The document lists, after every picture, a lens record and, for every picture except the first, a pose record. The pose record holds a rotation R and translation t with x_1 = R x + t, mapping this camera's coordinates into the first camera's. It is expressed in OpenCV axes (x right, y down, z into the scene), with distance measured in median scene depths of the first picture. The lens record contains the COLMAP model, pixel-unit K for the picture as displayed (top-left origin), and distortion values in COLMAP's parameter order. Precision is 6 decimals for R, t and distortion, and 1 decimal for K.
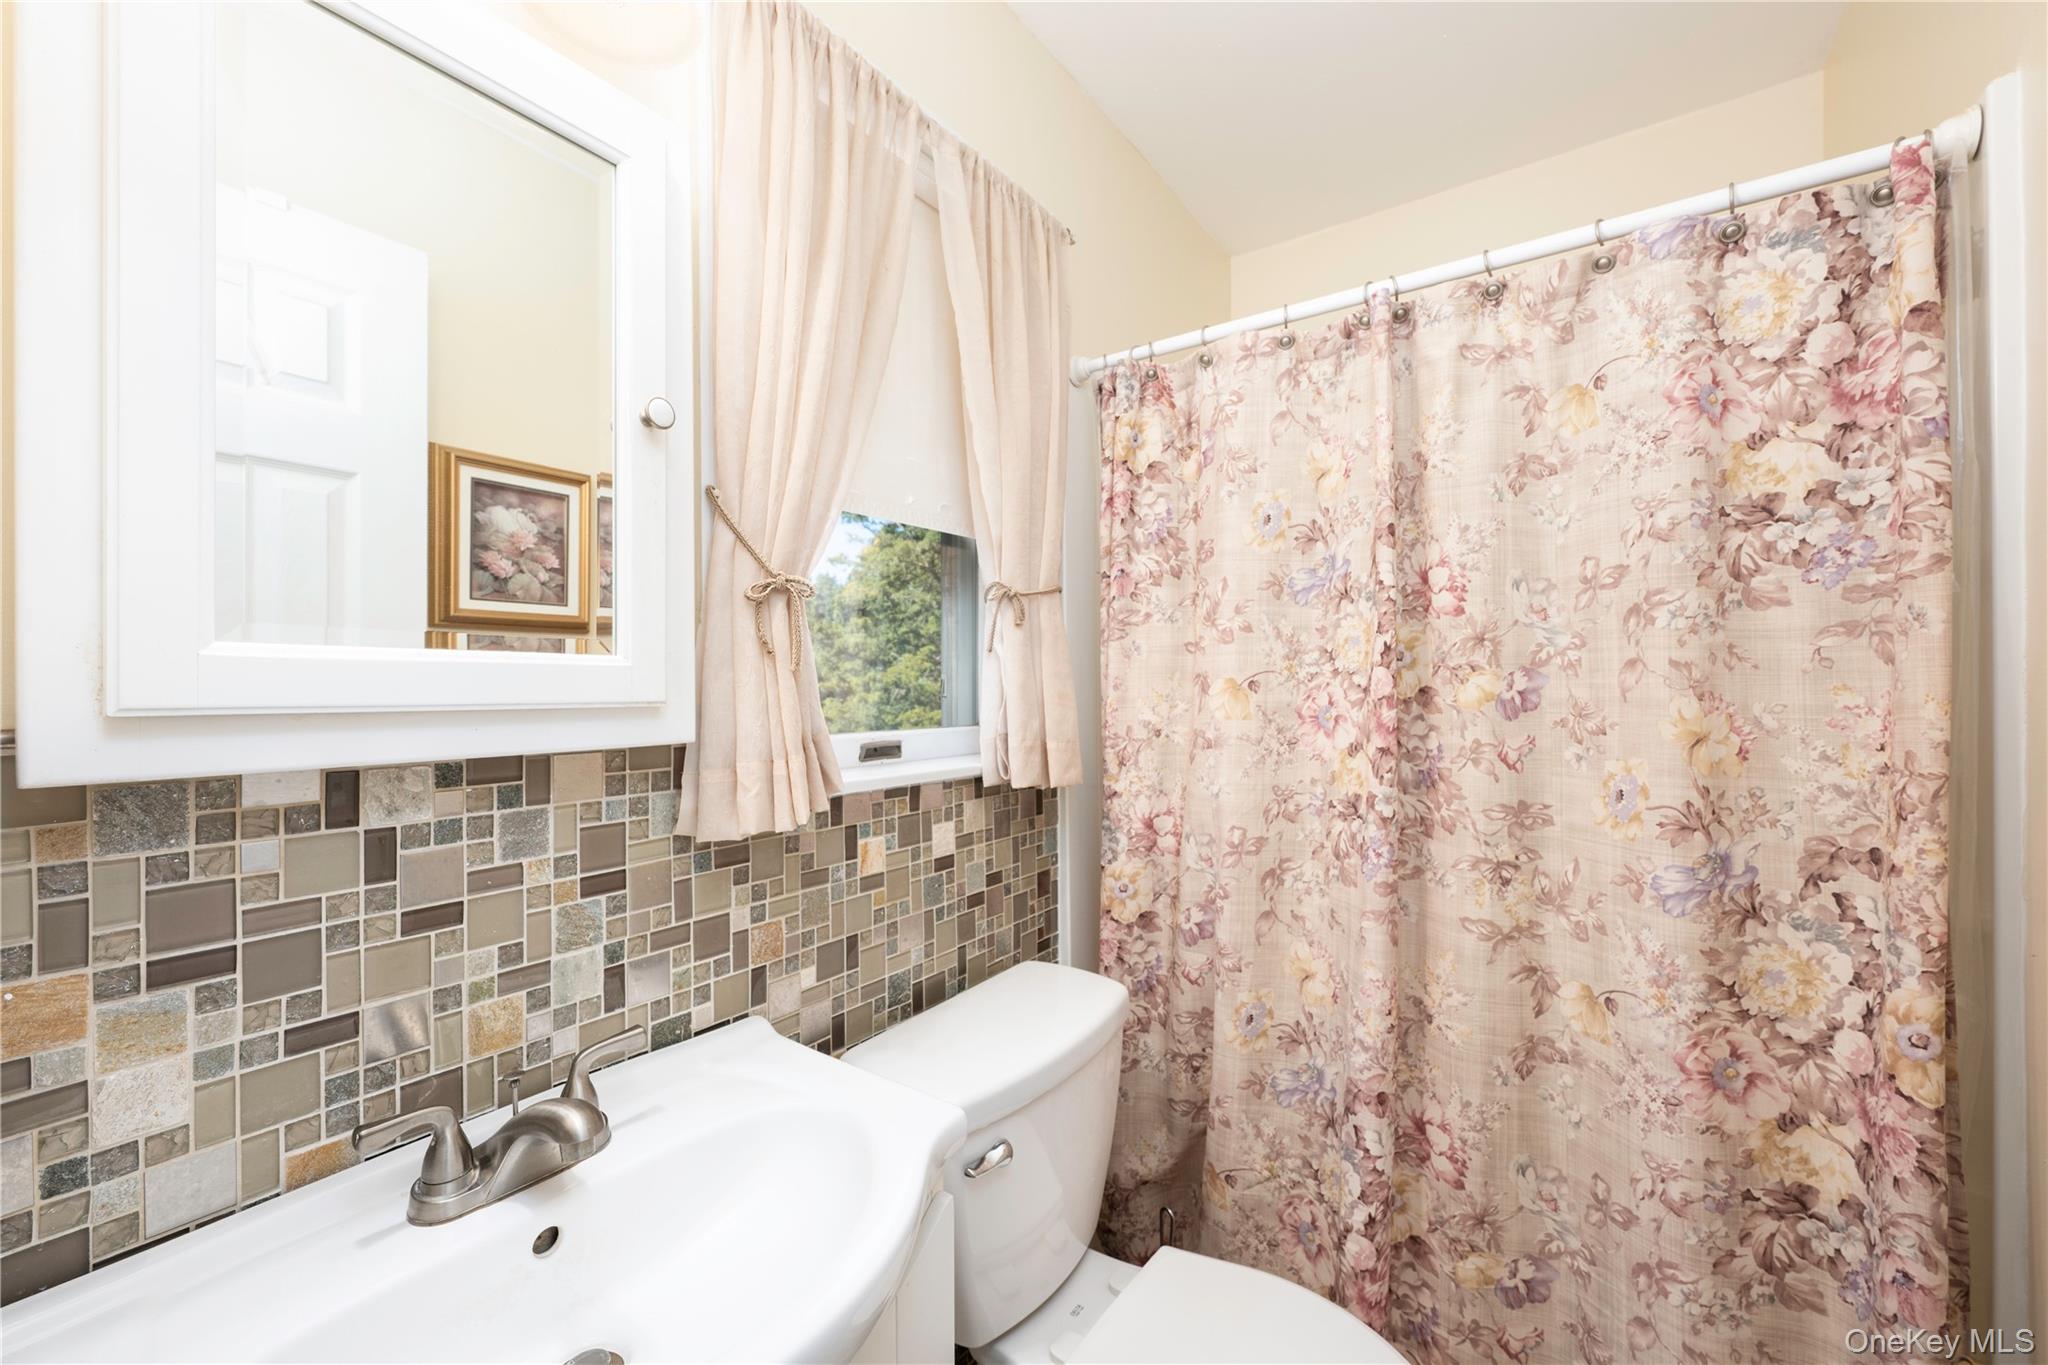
lens RADIAL K [[822.0, 0, 1016.6], [0, 822.0, 682.4], [0, 0, 1]] dist [-0.000829, -0.000050]
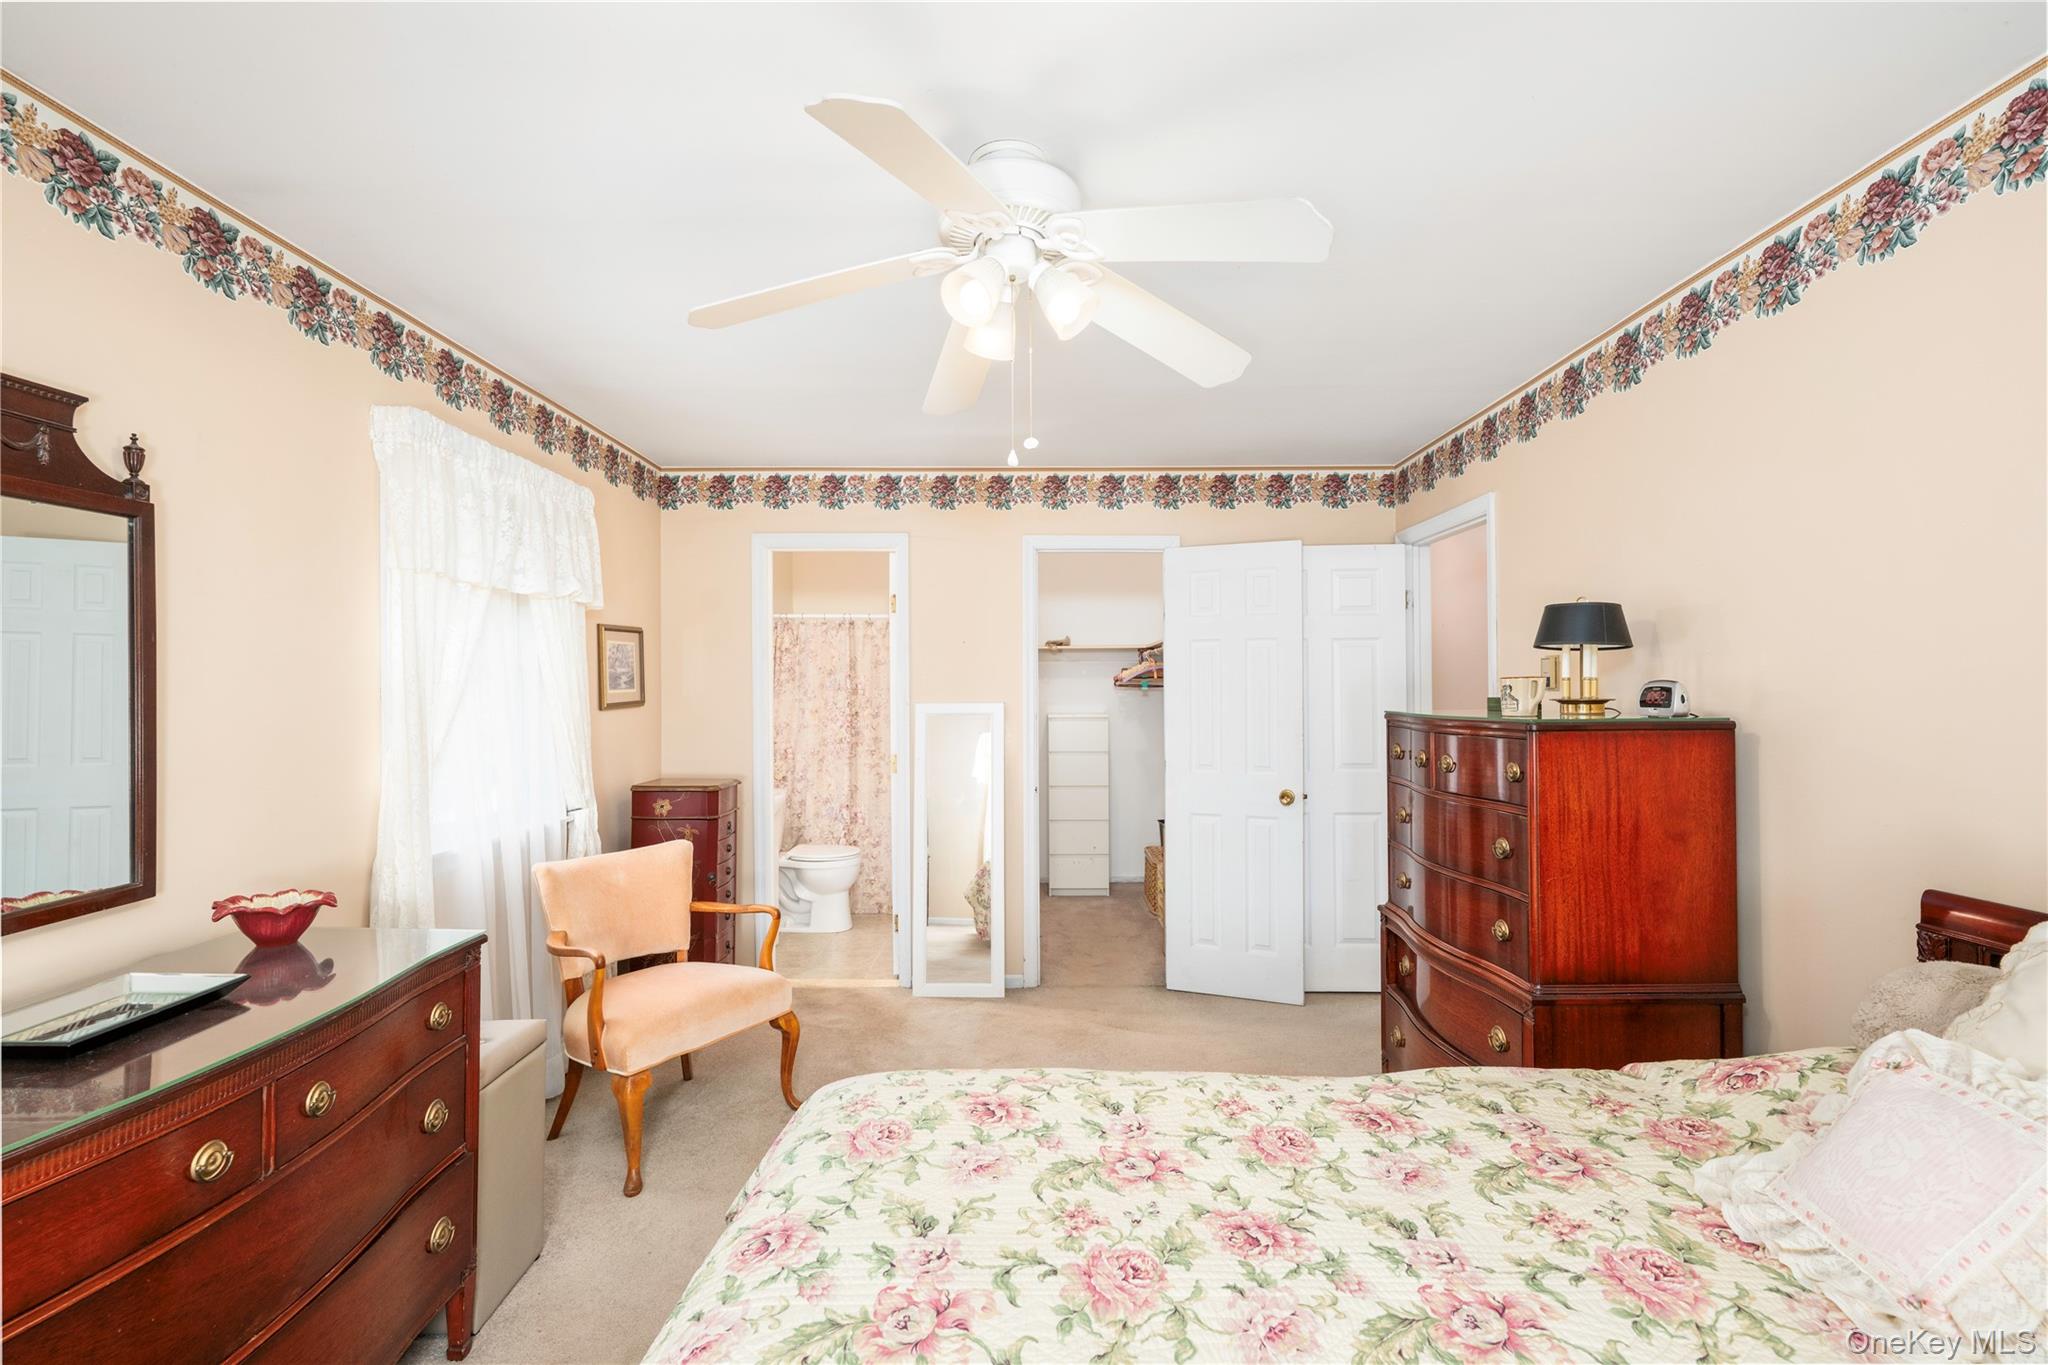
lens RADIAL K [[940.0, 0, 1020.3], [0, 940.0, 688.1], [0, 0, 1]] dist [-0.000361, -0.000001]
pose [[0.818640, 0.000175, 0.574306, -1.600345], [0.001838, 0.999994, -0.002925, -0.100163], [-0.574303, 0.003450, 0.818635, -3.461222]]
